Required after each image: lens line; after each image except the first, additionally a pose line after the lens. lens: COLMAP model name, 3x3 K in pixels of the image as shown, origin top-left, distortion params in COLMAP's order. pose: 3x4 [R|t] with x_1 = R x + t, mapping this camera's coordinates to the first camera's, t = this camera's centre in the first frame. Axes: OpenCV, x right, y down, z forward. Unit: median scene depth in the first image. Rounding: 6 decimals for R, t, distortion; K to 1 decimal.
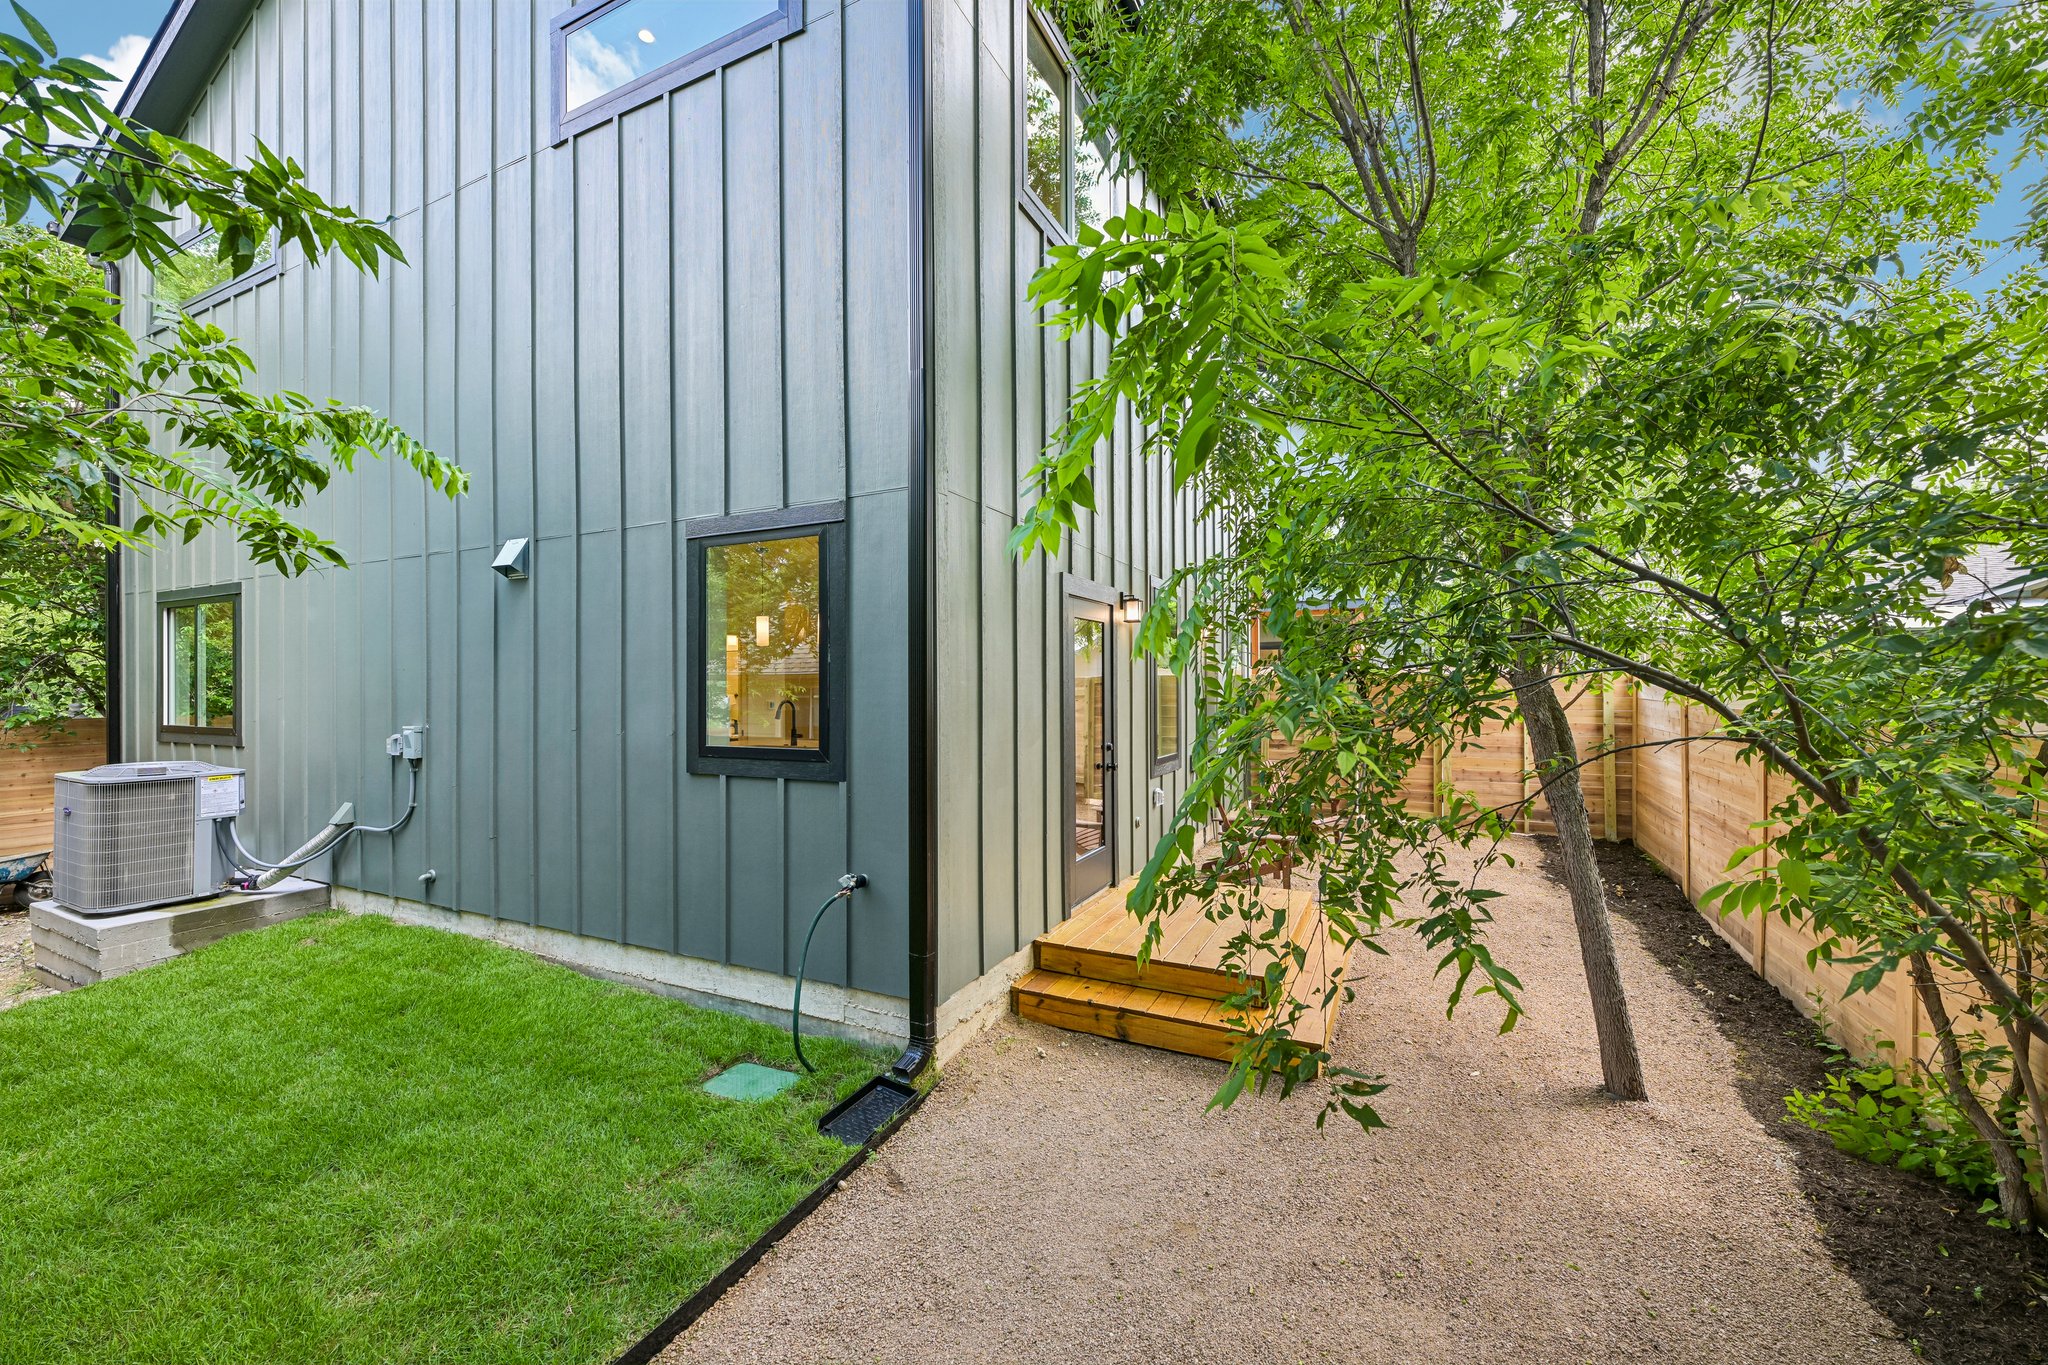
lens RADIAL K [[805.9, 0, 1021.5], [0, 805.9, 680.4], [0, 0, 1]] dist [-0.001602, 0.000687]
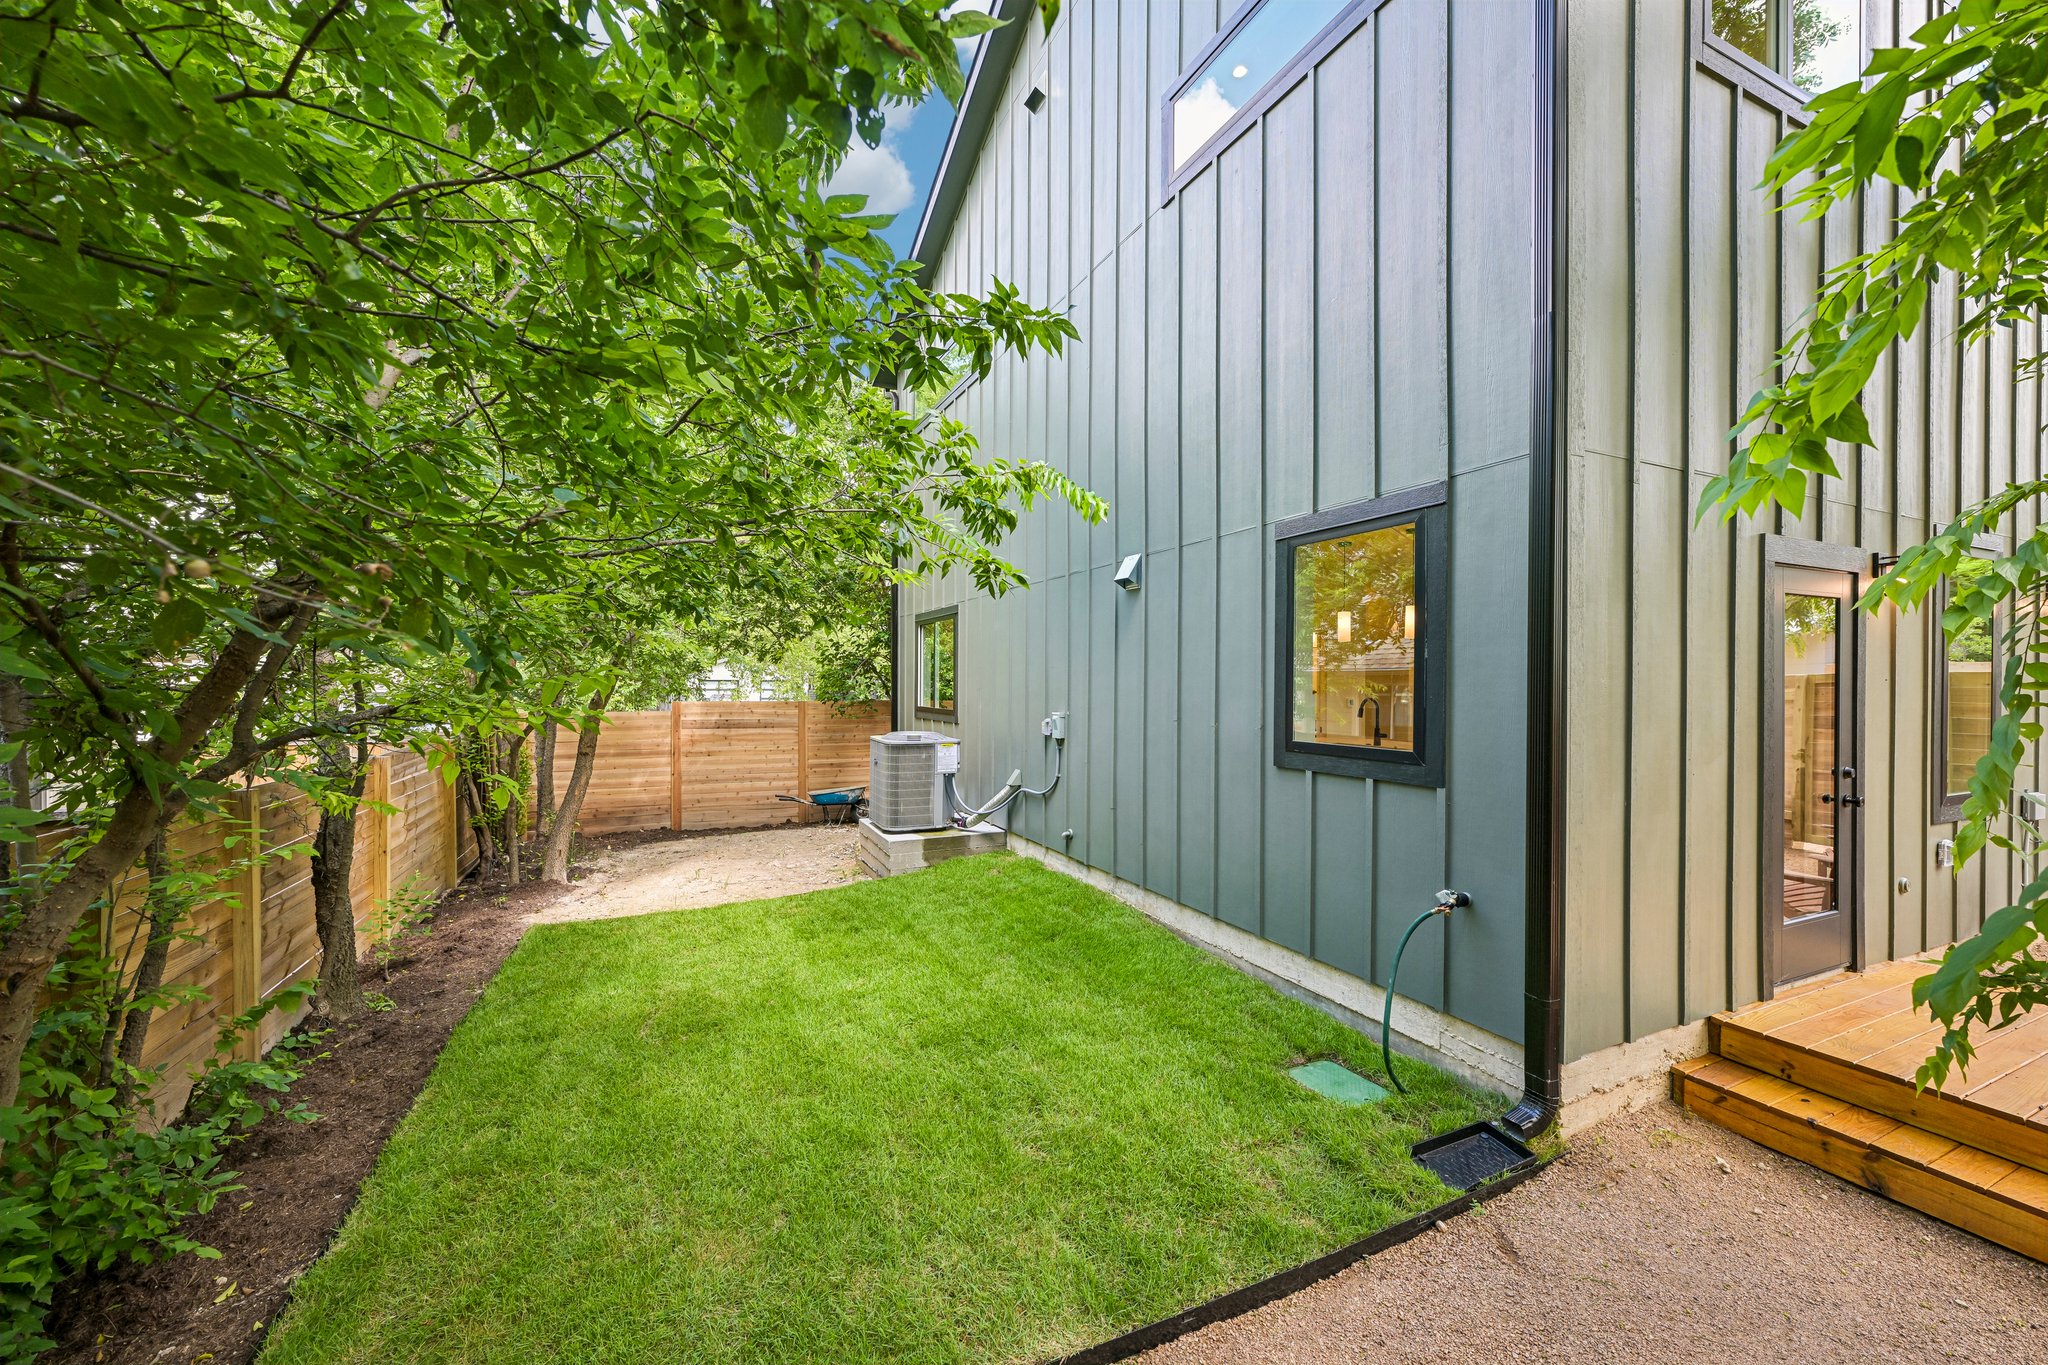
lens RADIAL K [[805.9, 0, 1020.8], [0, 805.9, 681.2], [0, 0, 1]] dist [-0.001602, 0.000687]
pose [[0.779427, 0.007774, -0.626445, -0.021258], [-0.005281, 0.999969, 0.005839, 0.001469], [0.626471, -0.001242, 0.779444, -0.013712]]
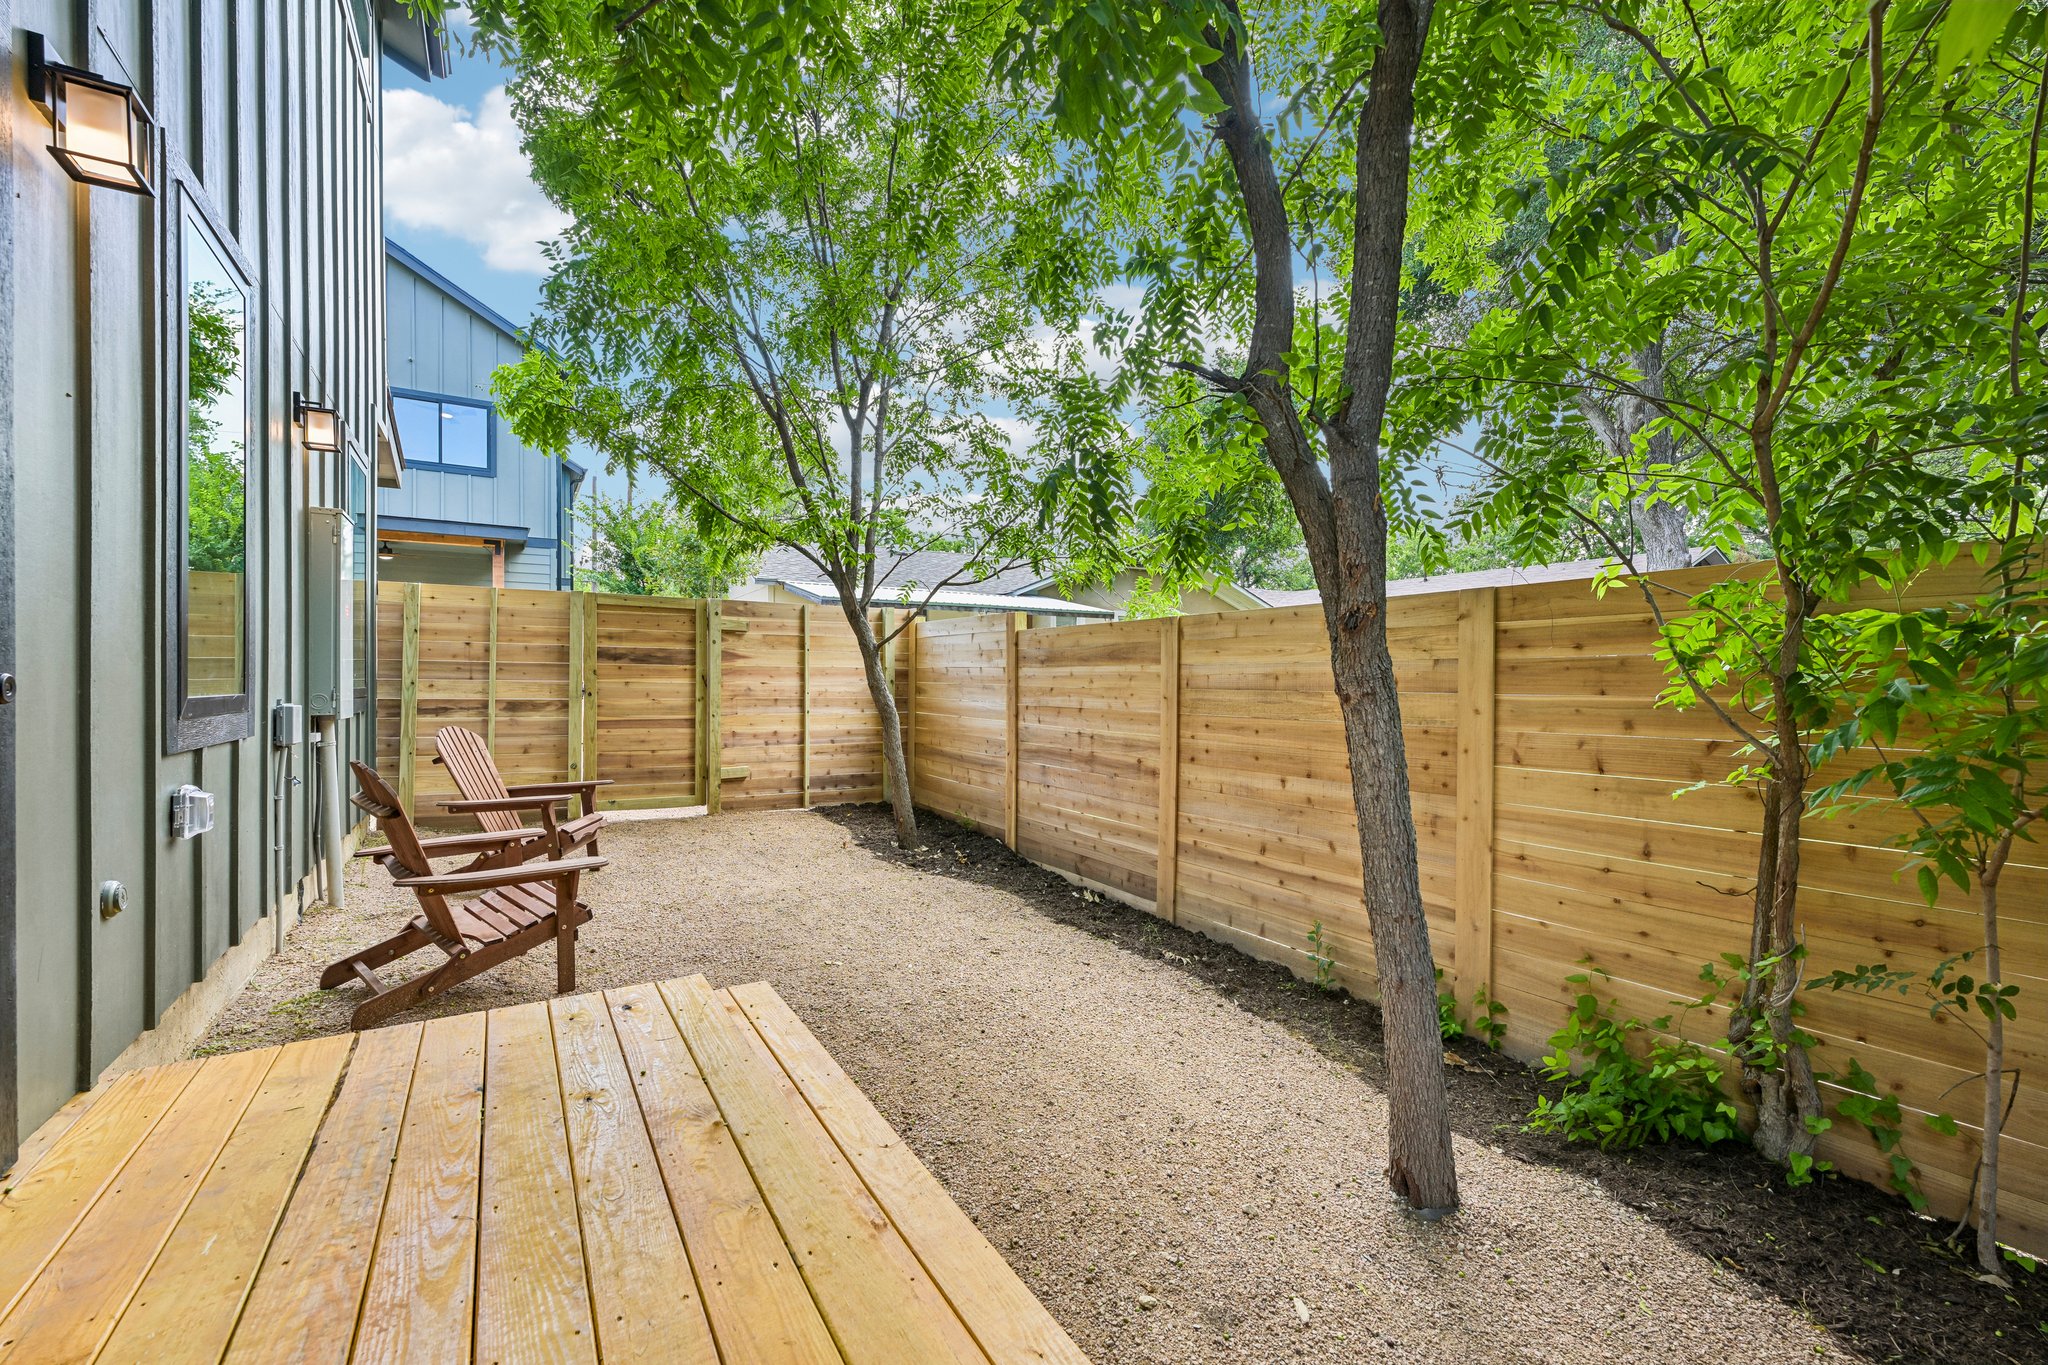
lens RADIAL K [[840.8, 0, 1029.6], [0, 840.8, 687.8], [0, 0, 1]] dist [-0.000083, 0.000079]
pose [[0.525909, -0.000539, 0.850540, 0.089945], [-0.011038, 0.999911, 0.007459, 0.139232], [-0.850469, -0.013311, 0.525857, 0.833775]]
